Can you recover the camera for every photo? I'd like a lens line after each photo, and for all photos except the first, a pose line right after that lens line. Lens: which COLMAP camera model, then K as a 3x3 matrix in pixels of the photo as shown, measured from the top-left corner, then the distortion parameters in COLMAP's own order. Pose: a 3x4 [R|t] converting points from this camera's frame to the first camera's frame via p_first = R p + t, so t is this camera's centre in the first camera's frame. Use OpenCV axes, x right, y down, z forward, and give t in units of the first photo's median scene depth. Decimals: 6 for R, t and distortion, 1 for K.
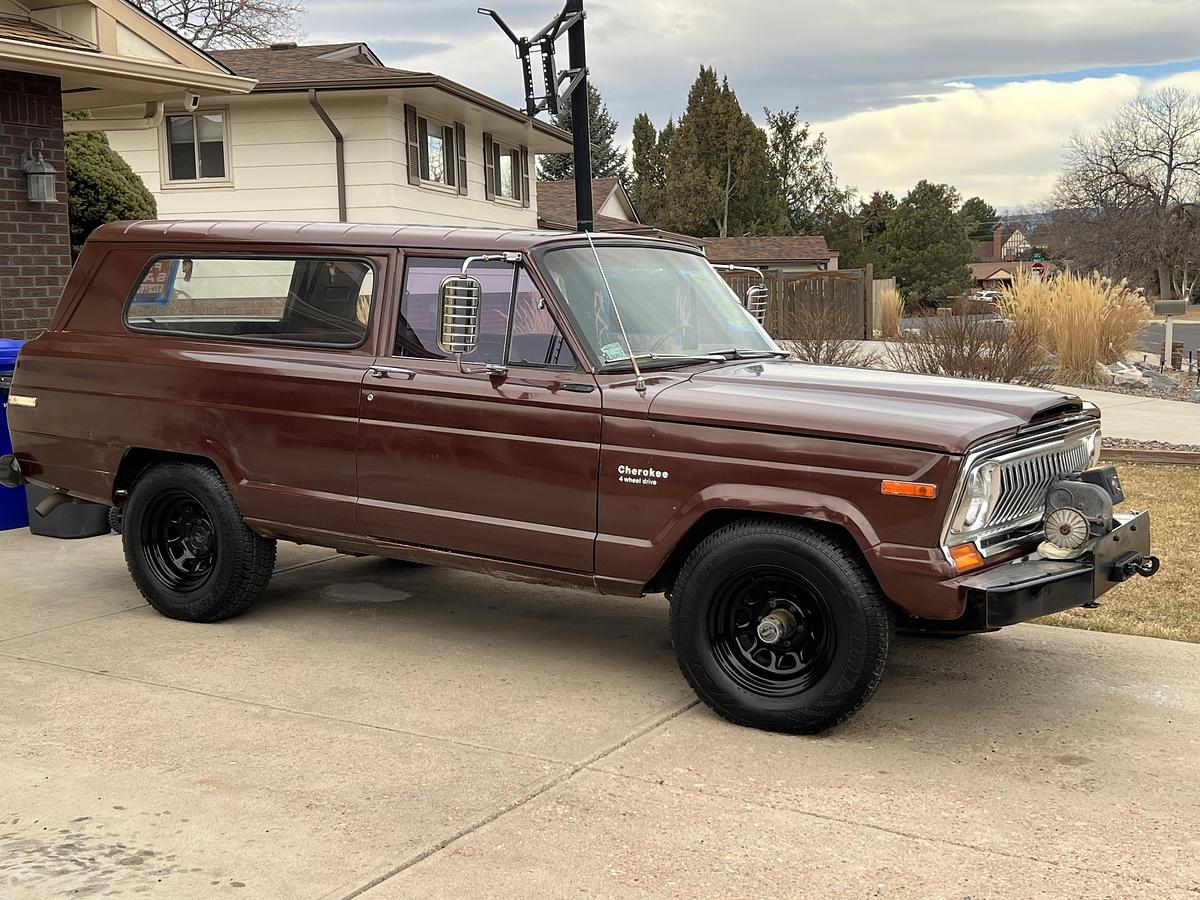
lens RADIAL K [[1482.1, 0, 566.4], [0, 1482.1, 450.2], [0, 0, 1]] dist [0.141845, -0.360151]
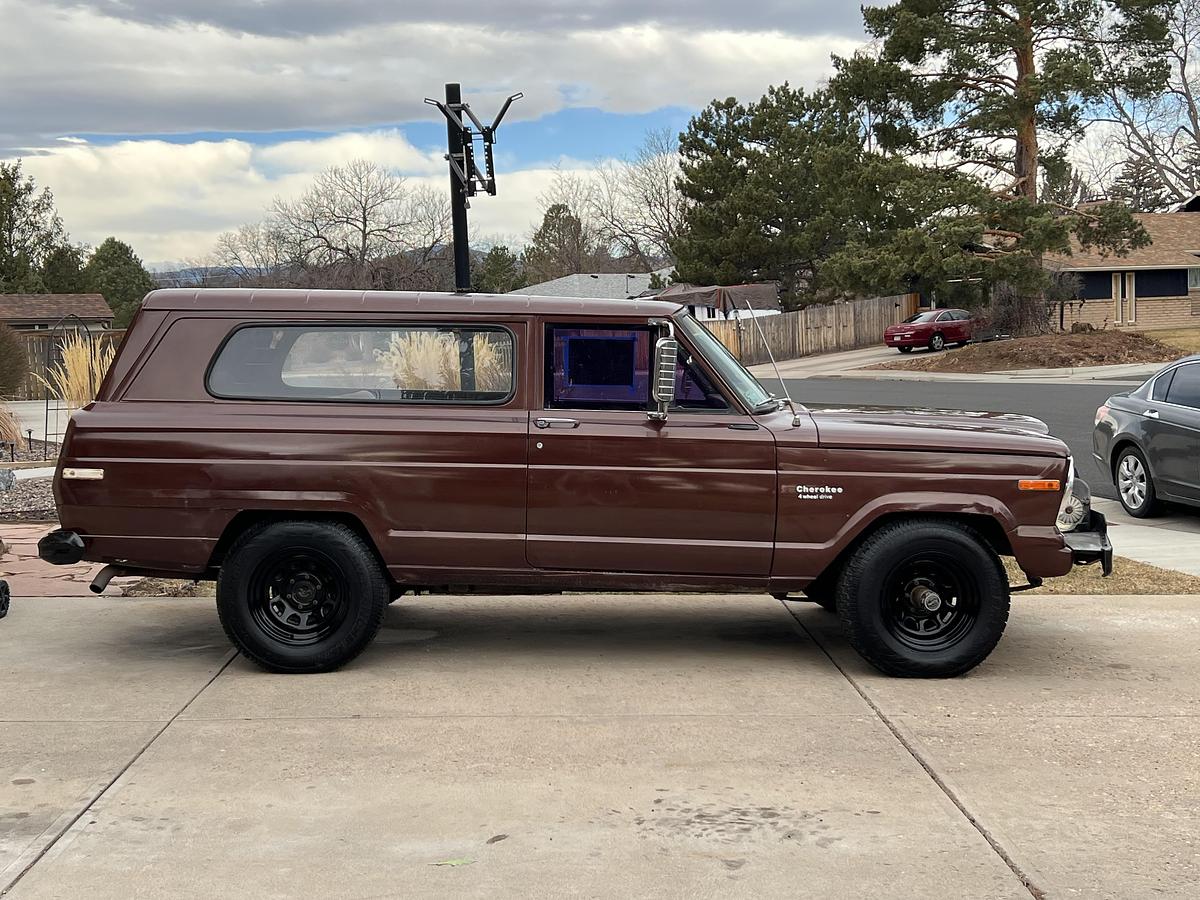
lens RADIAL K [[1482.1, 0, 566.4], [0, 1482.1, 450.2], [0, 0, 1]] dist [0.141845, -0.360151]
pose [[0.862828, -0.051255, 0.502892, -0.758432], [0.070340, 0.997341, -0.019036, -0.009615], [-0.500579, 0.051798, 0.864140, 0.005958]]
